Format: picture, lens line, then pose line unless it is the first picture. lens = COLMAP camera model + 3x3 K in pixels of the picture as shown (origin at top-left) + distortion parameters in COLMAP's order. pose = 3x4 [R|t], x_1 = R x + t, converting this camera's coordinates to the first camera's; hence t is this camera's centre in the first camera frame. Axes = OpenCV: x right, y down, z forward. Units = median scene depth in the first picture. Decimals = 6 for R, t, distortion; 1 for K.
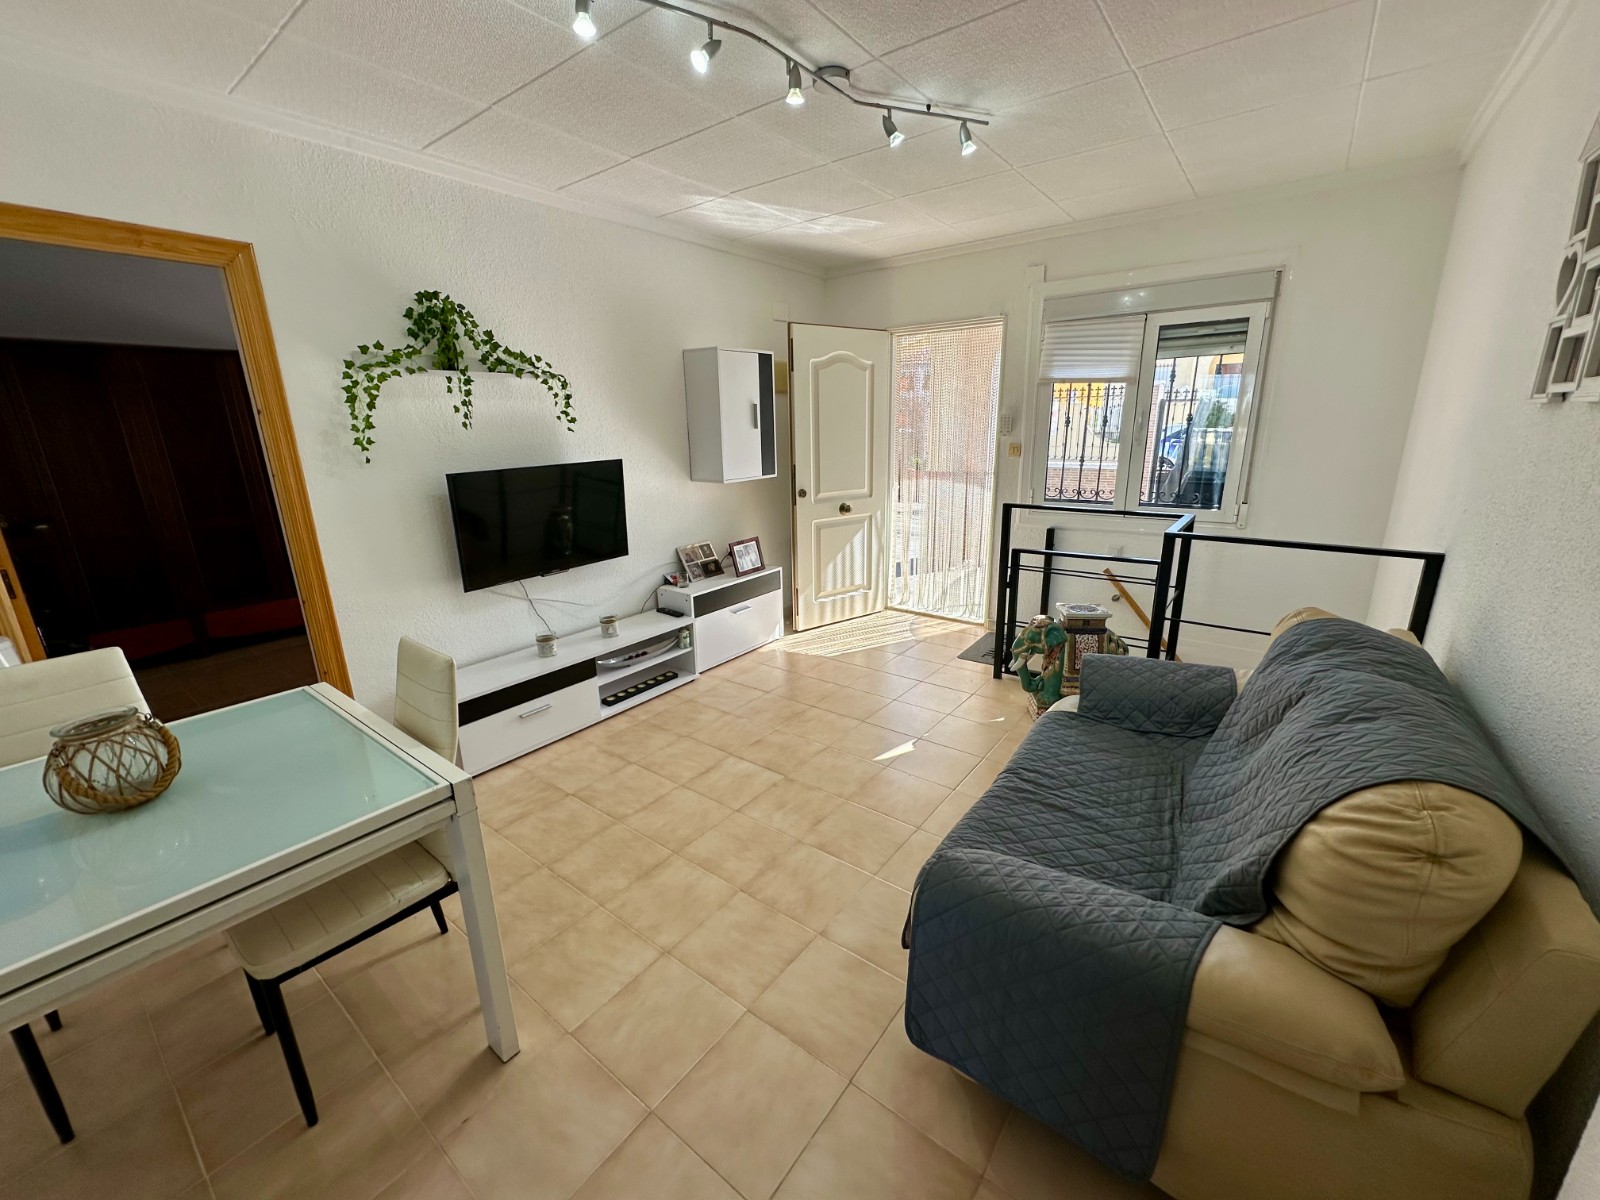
lens RADIAL K [[635.4, 0, 804.7], [0, 635.4, 600.6], [0, 0, 1]] dist [-0.007366, 0.001989]
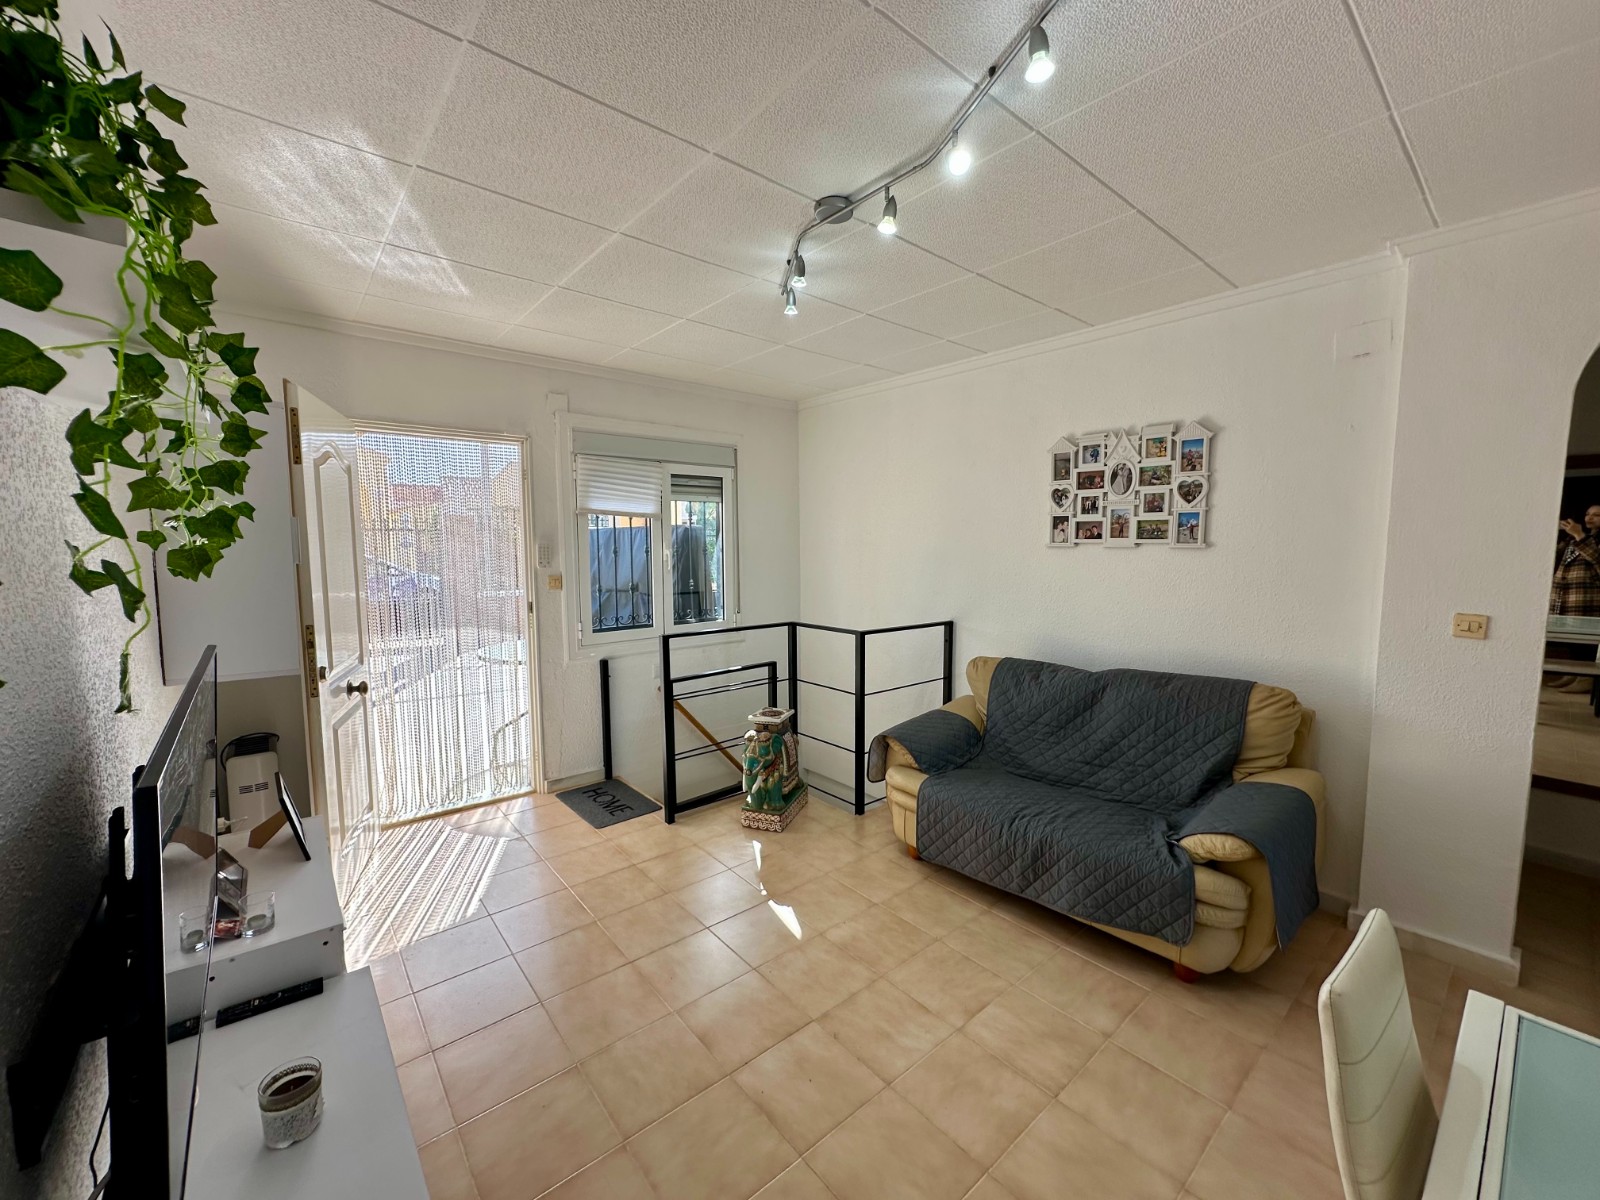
lens RADIAL K [[635.4, 0, 799.1], [0, 635.4, 595.2], [0, 0, 1]] dist [-0.007366, 0.001989]
pose [[0.224796, -0.060339, 0.972536, -0.589743], [0.256982, 0.966416, 0.000559, -0.166148], [-0.939908, 0.249798, 0.232752, 0.599223]]
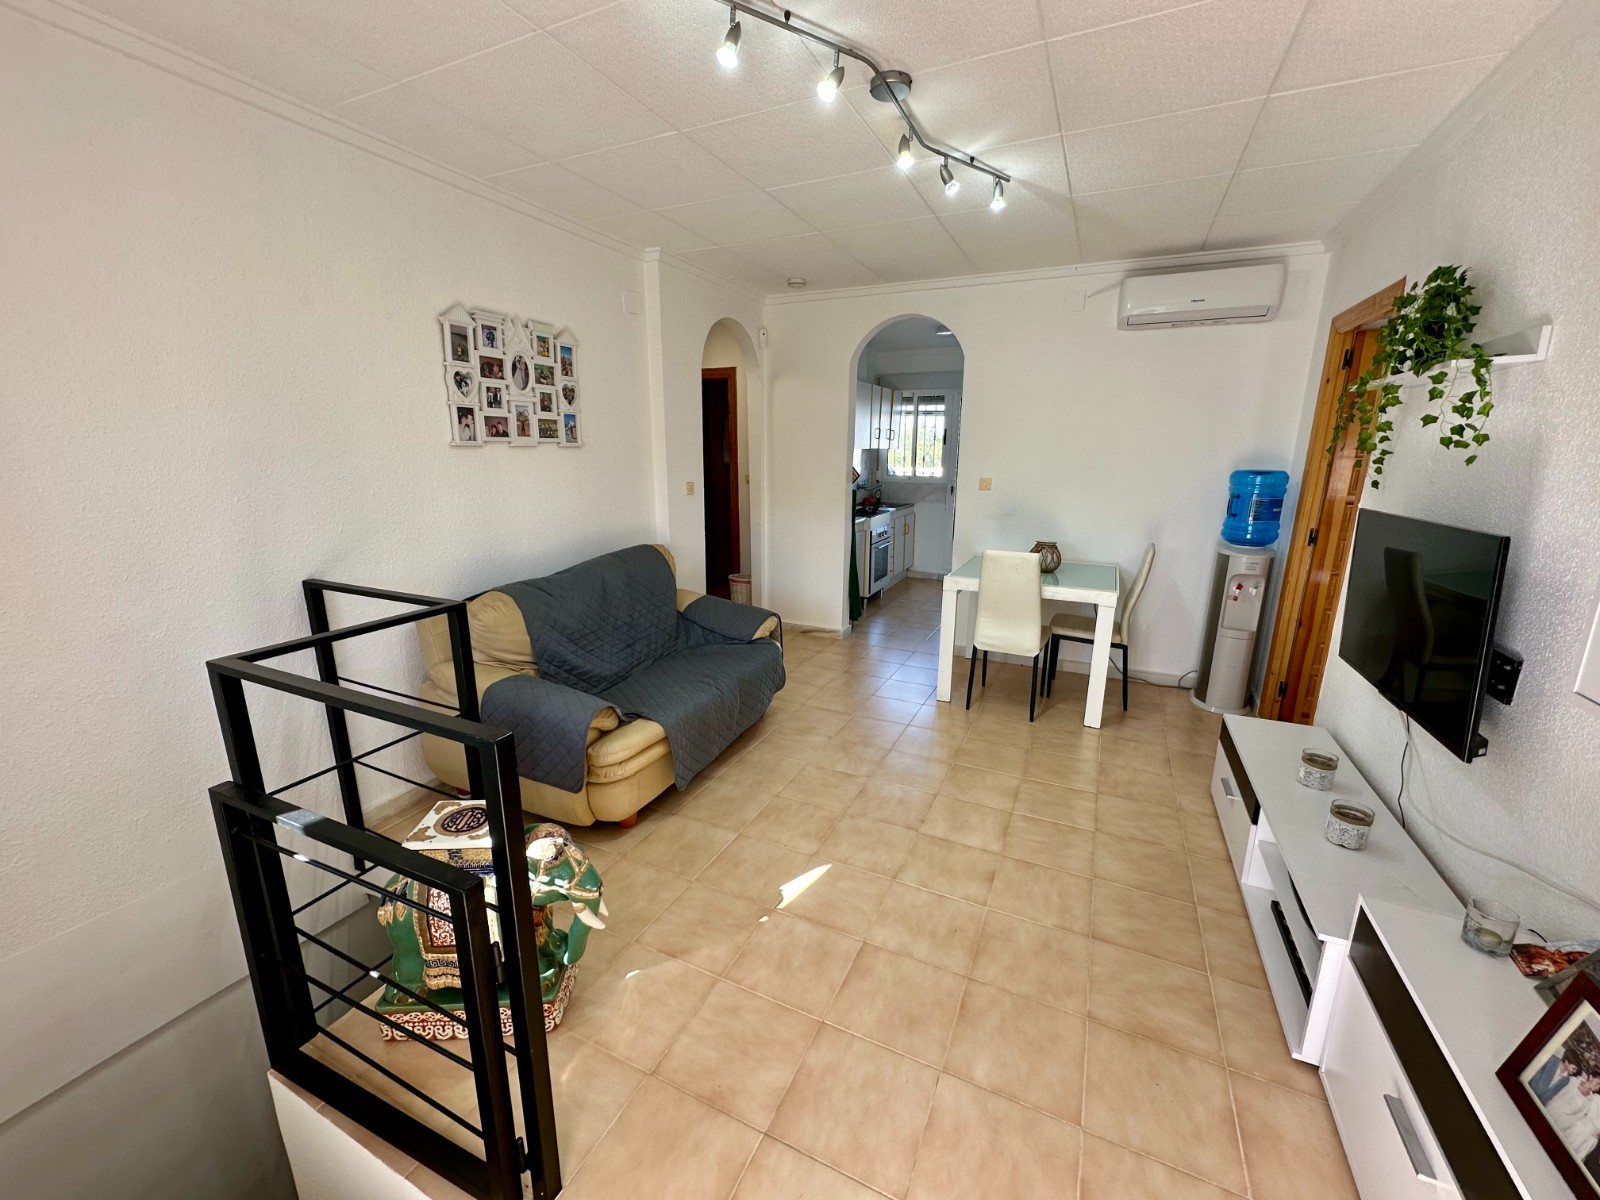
lens RADIAL K [[635.4, 0, 800.7], [0, 635.4, 596.4], [0, 0, 1]] dist [-0.007366, 0.001989]
pose [[-0.979351, 0.060998, -0.192744, 0.242139], [-0.040354, 0.875227, 0.482026, -0.378195], [0.198097, 0.479851, -0.854693, 1.312525]]
